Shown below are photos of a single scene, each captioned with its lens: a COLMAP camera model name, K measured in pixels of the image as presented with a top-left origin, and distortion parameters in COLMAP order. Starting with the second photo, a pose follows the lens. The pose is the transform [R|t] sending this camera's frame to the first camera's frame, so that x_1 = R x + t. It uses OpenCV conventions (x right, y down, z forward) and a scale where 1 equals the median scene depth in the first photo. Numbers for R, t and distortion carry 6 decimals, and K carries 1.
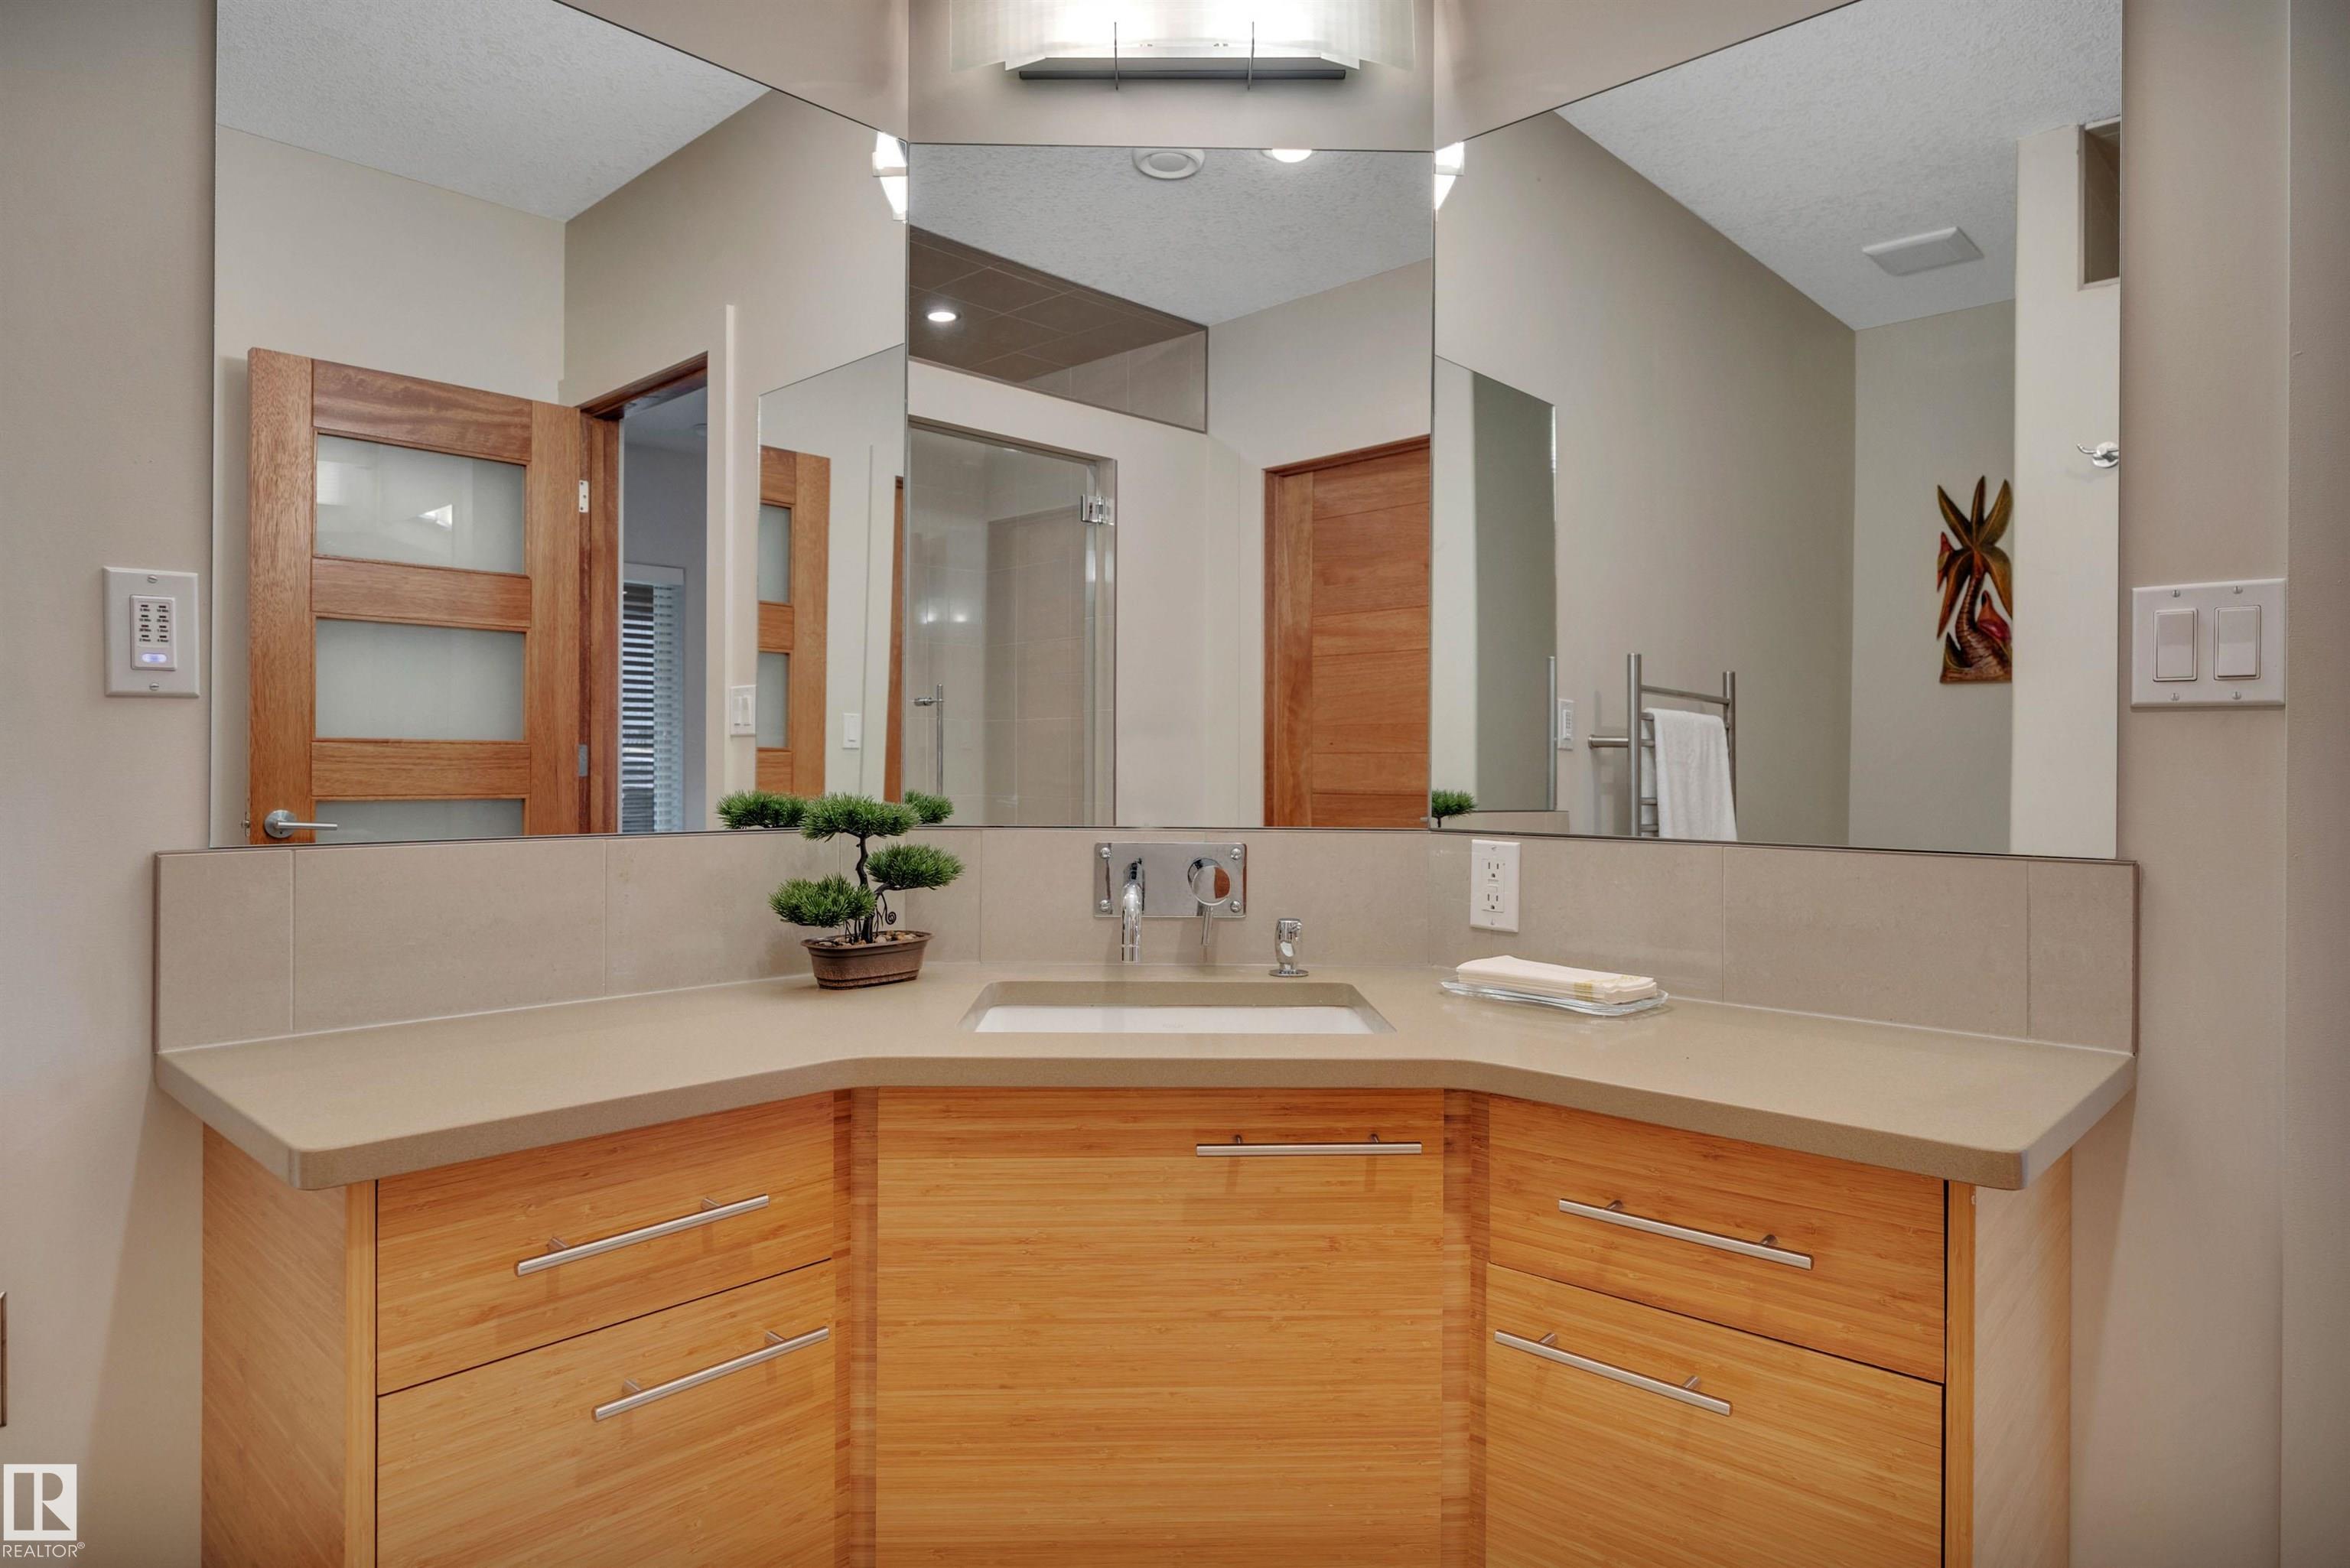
lens RADIAL K [[1343.8, 0, 1176.0], [0, 1343.8, 774.4], [0, 0, 1]] dist [0.001492, 0.000499]
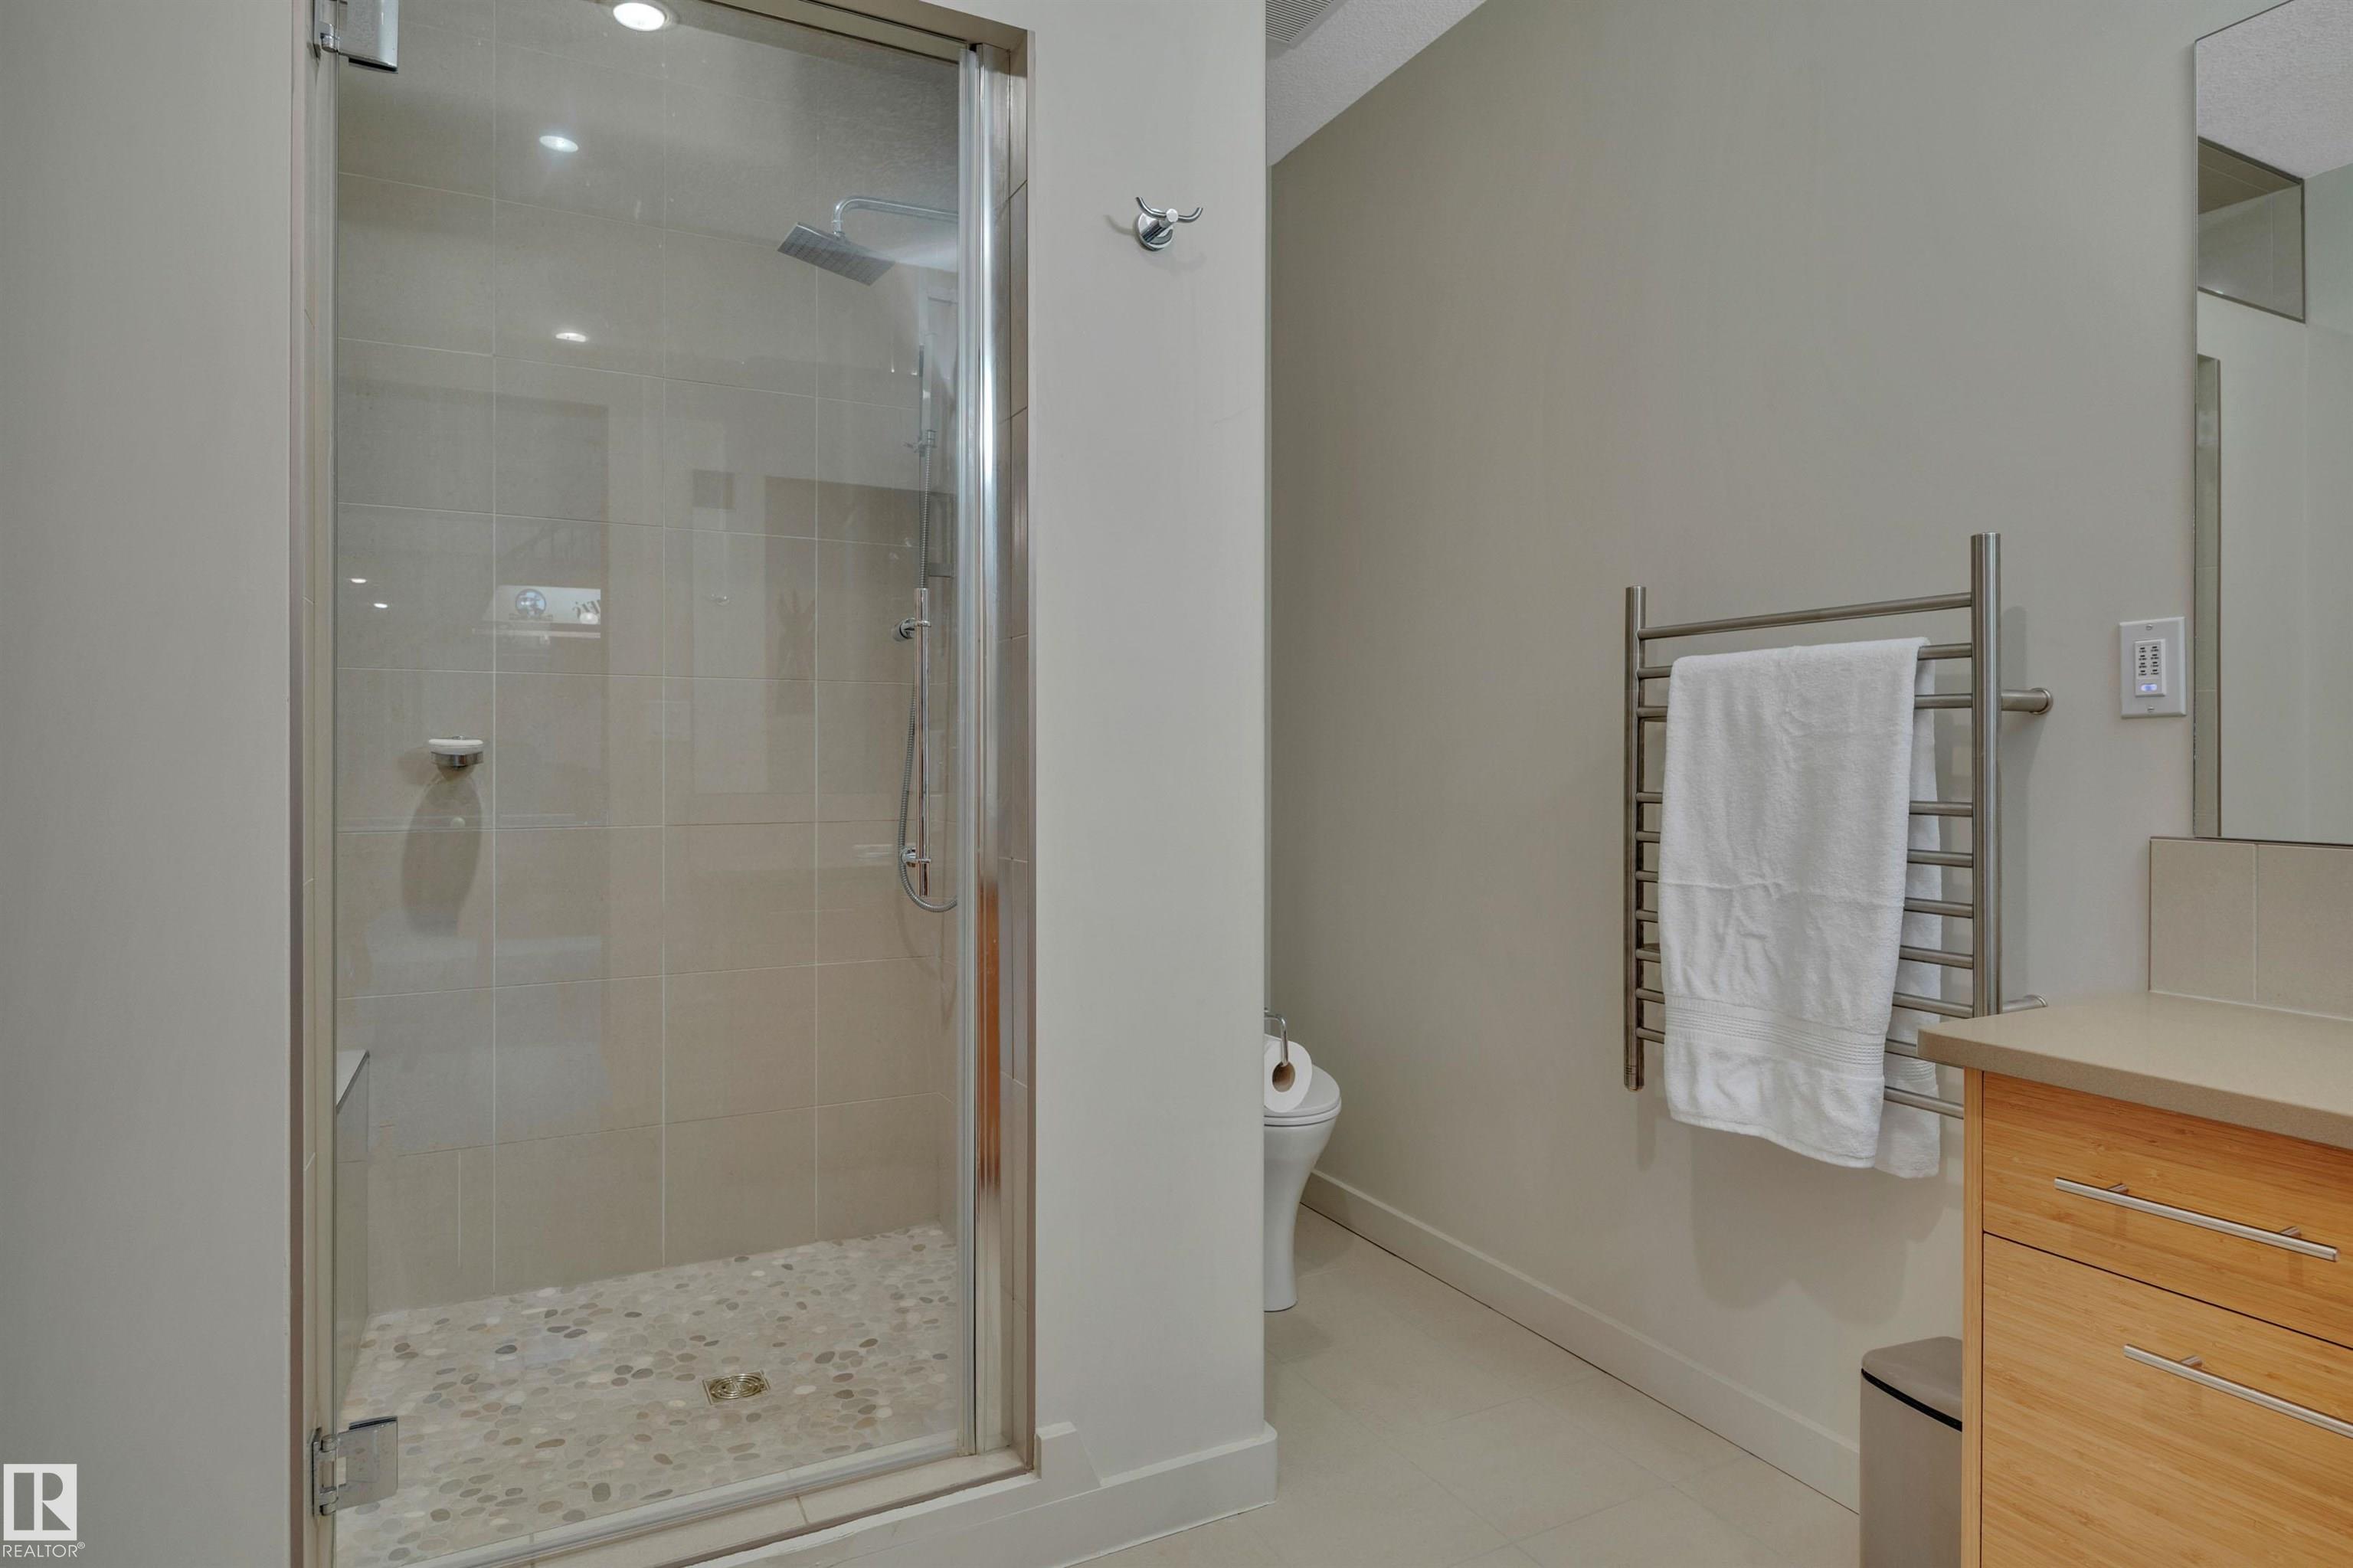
lens RADIAL K [[1345.7, 0, 1180.6], [0, 1345.7, 771.6], [0, 0, 1]] dist [0.001492, 0.000499]
pose [[-0.332382, 0.004445, -0.943134, 0.783967], [-0.009622, 0.999921, 0.008103, -0.006676], [0.943096, 0.011768, -0.332313, 0.550710]]
